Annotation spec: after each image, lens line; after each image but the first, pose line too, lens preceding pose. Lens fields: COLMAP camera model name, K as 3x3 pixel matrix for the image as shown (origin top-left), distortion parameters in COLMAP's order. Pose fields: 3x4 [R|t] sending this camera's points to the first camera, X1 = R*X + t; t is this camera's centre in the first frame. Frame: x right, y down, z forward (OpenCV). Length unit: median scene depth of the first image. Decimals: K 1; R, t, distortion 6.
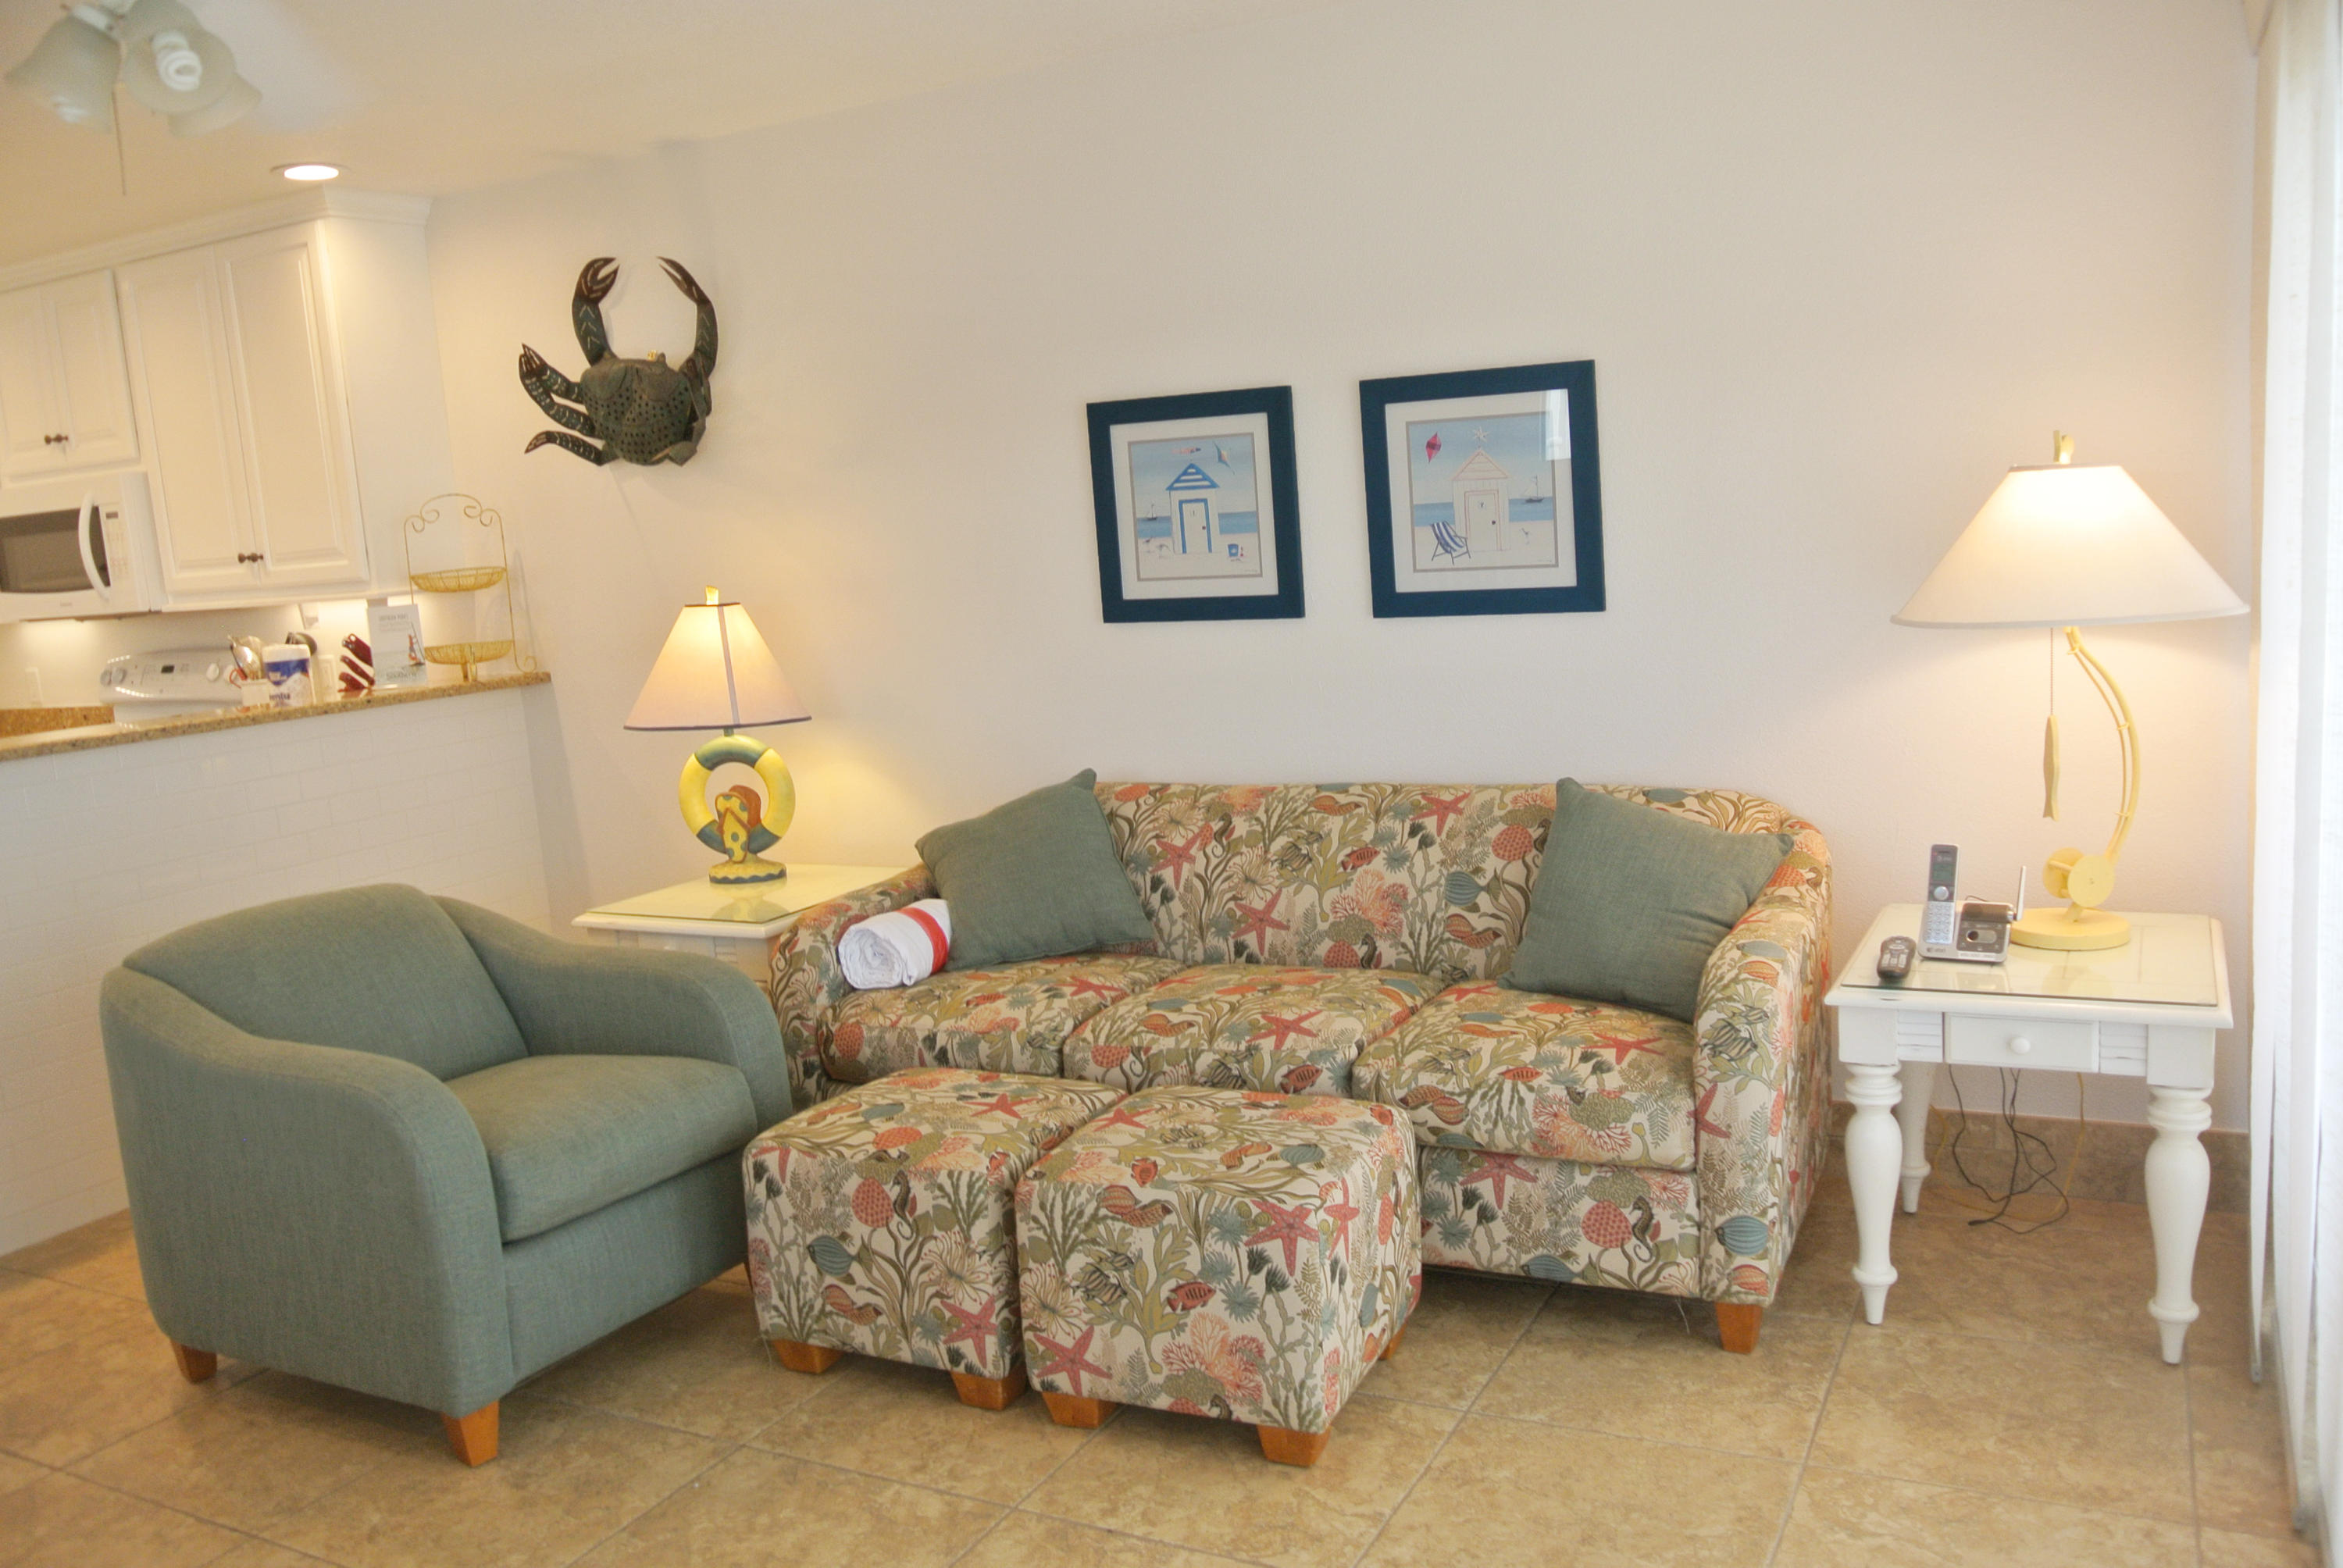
lens RADIAL K [[1817.1, 0, 1189.2], [0, 1817.1, 808.6], [0, 0, 1]] dist [-0.090906, 0.038062]
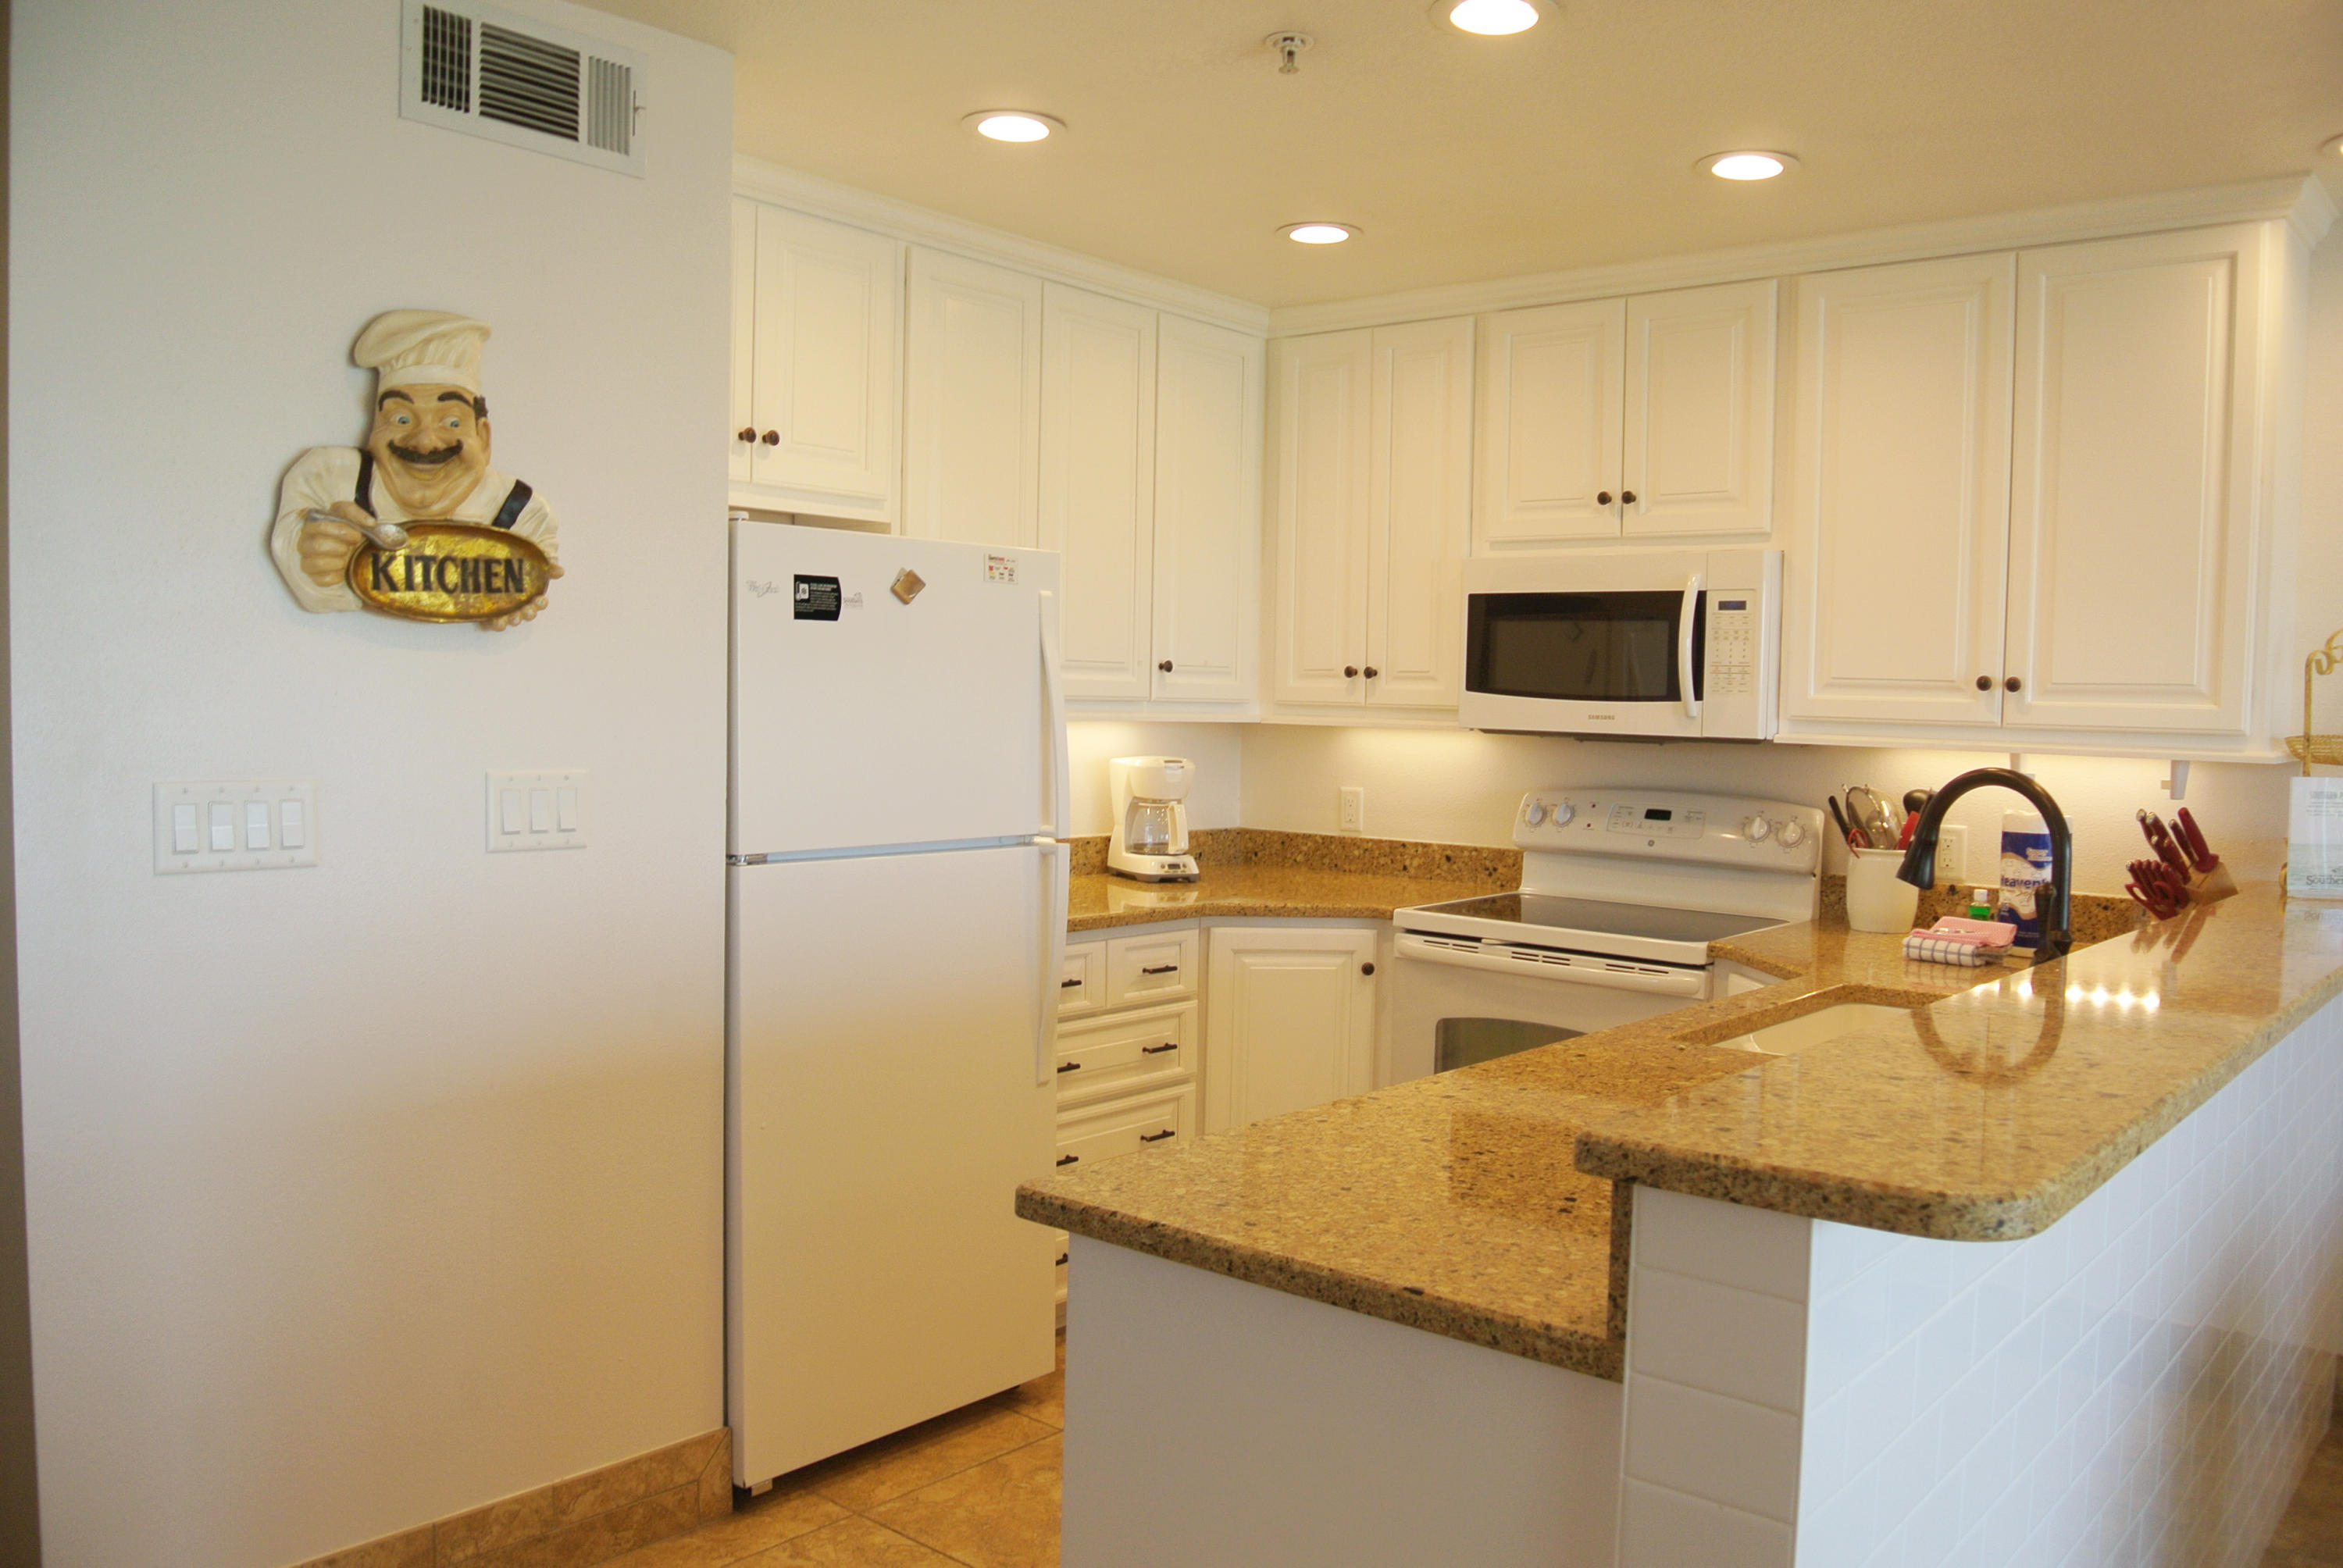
lens RADIAL K [[1817.1, 0, 1175.9], [0, 1817.1, 797.1], [0, 0, 1]] dist [-0.090906, 0.038062]
pose [[0.969203, 0.103082, -0.223649, -0.912270], [-0.124878, 0.988475, -0.085571, 0.007162], [0.212250, 0.110864, 0.970906, 0.322902]]
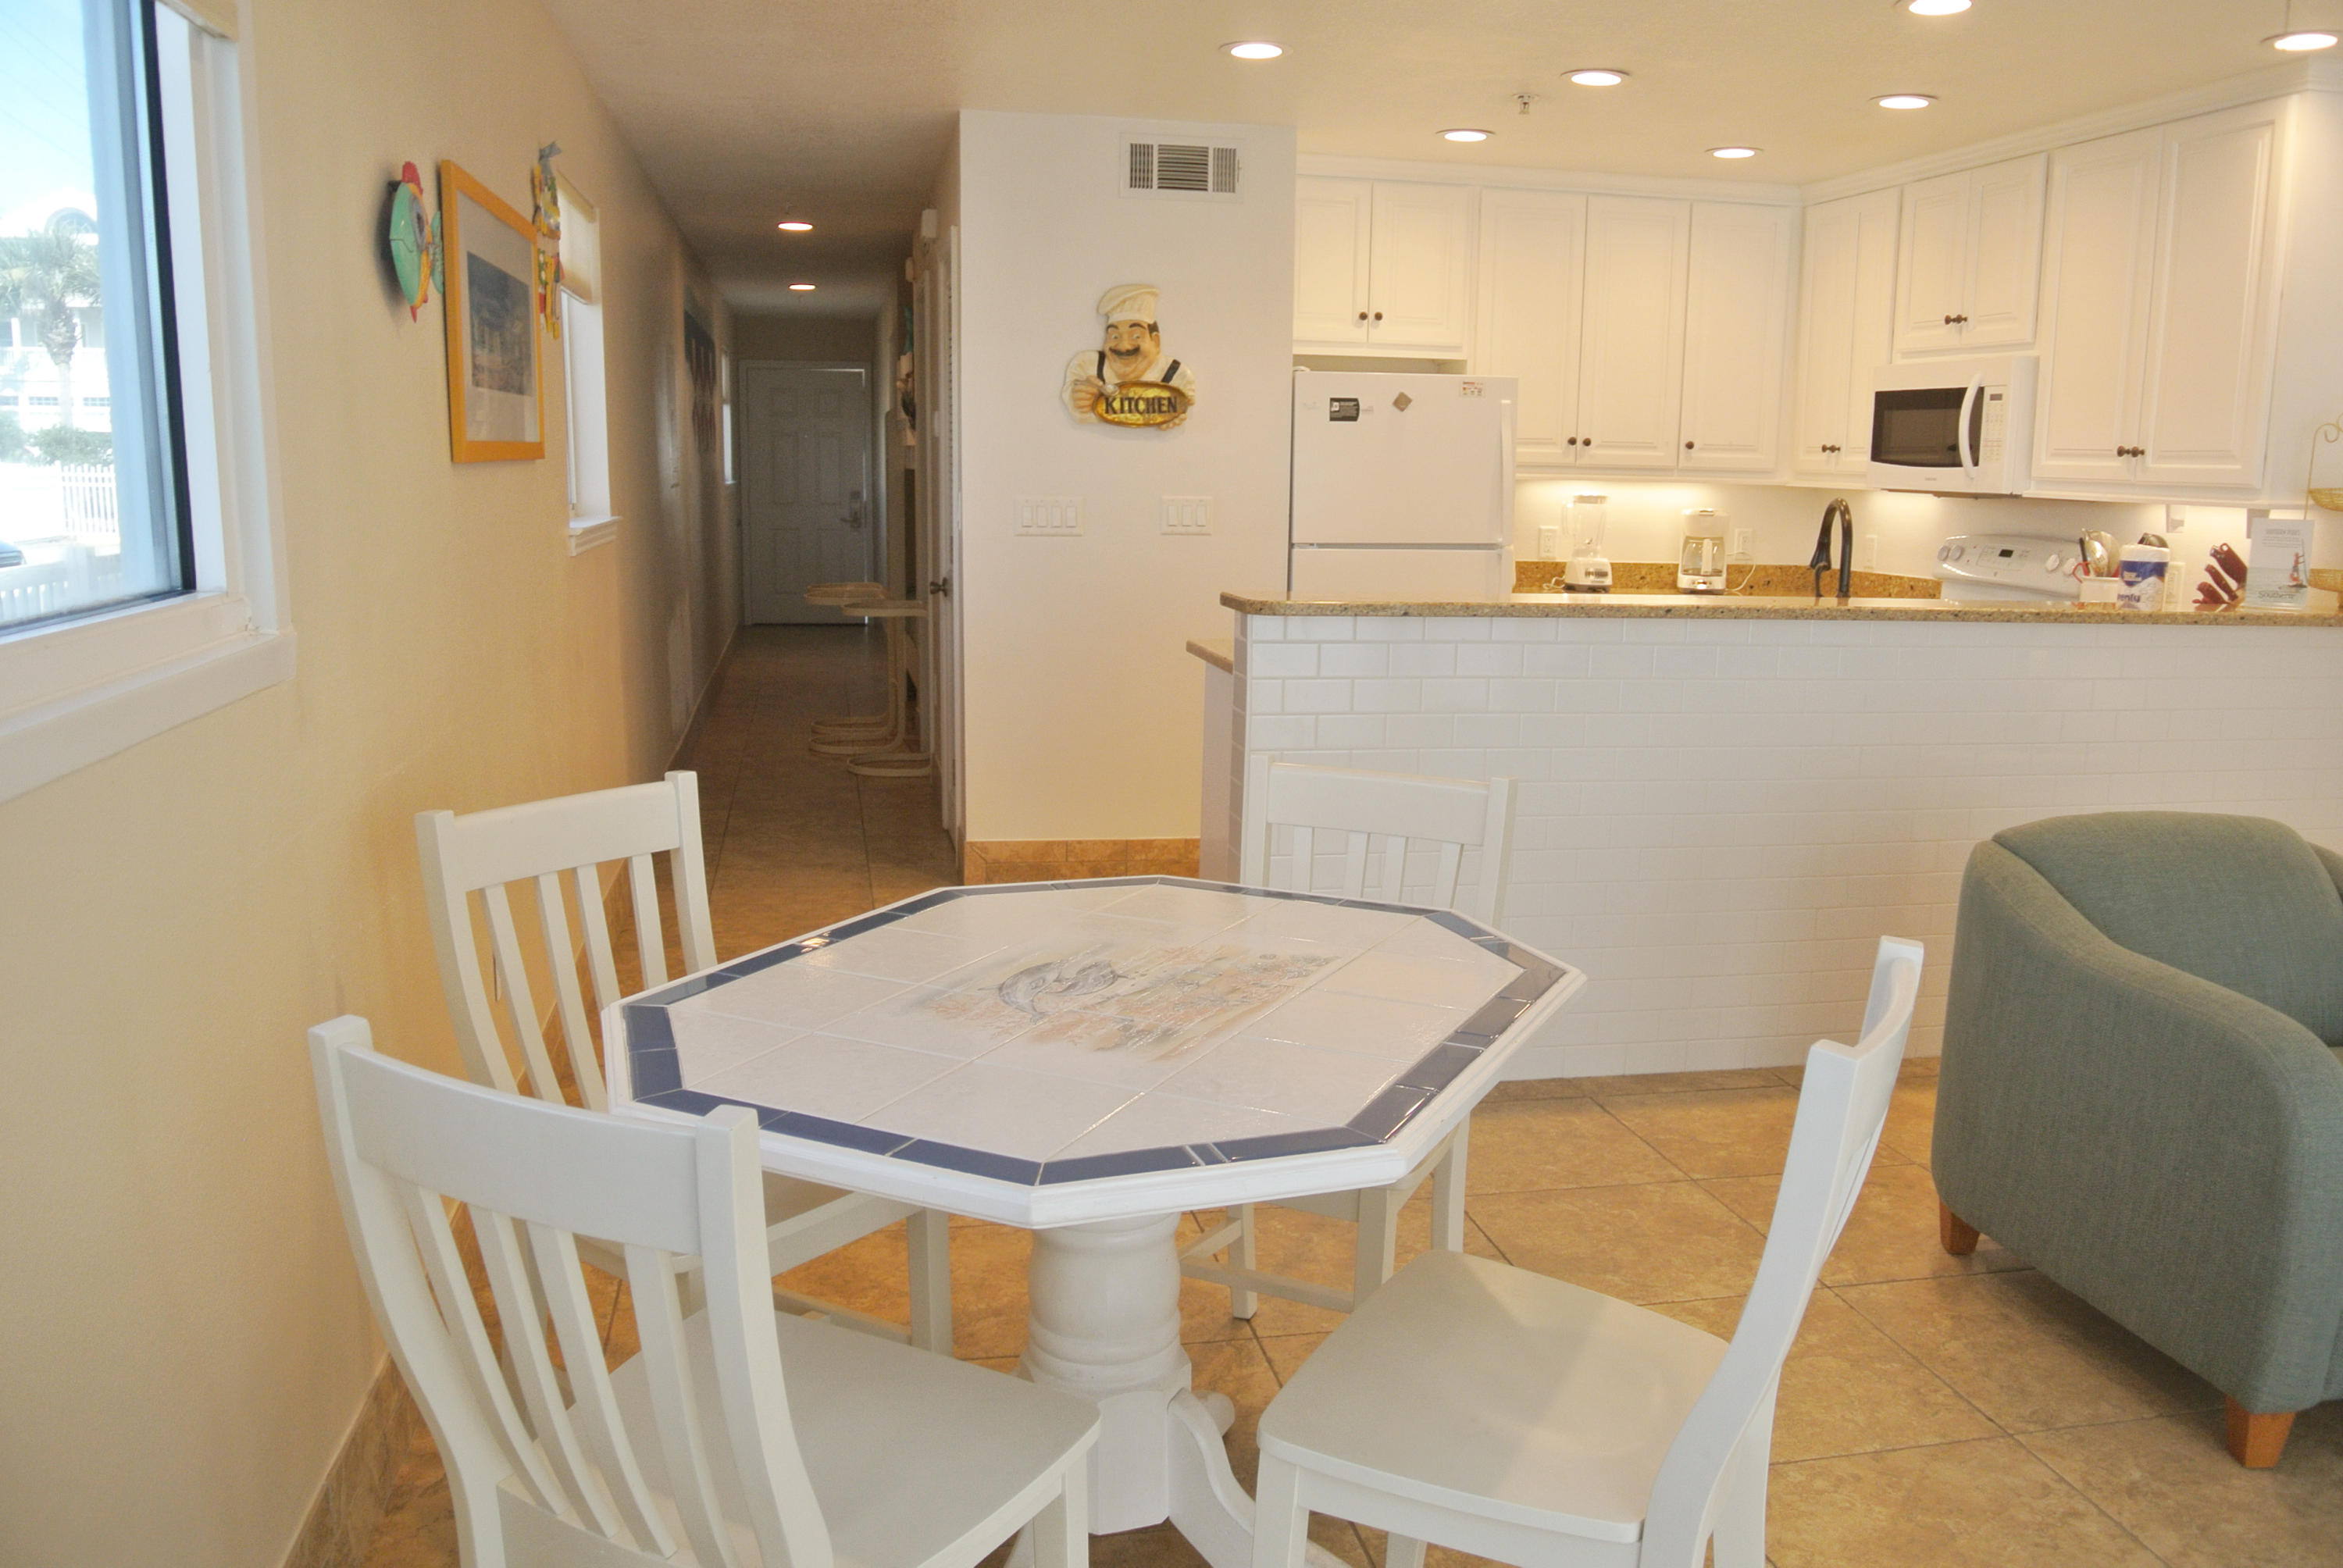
lens RADIAL K [[1817.1, 0, 1179.6], [0, 1817.1, 798.4], [0, 0, 1]] dist [-0.090906, 0.038062]
pose [[0.615426, 0.219869, -0.756908, -0.098741], [-0.182391, 0.973966, 0.134622, 0.010507], [0.766802, 0.055203, 0.639506, -0.012285]]
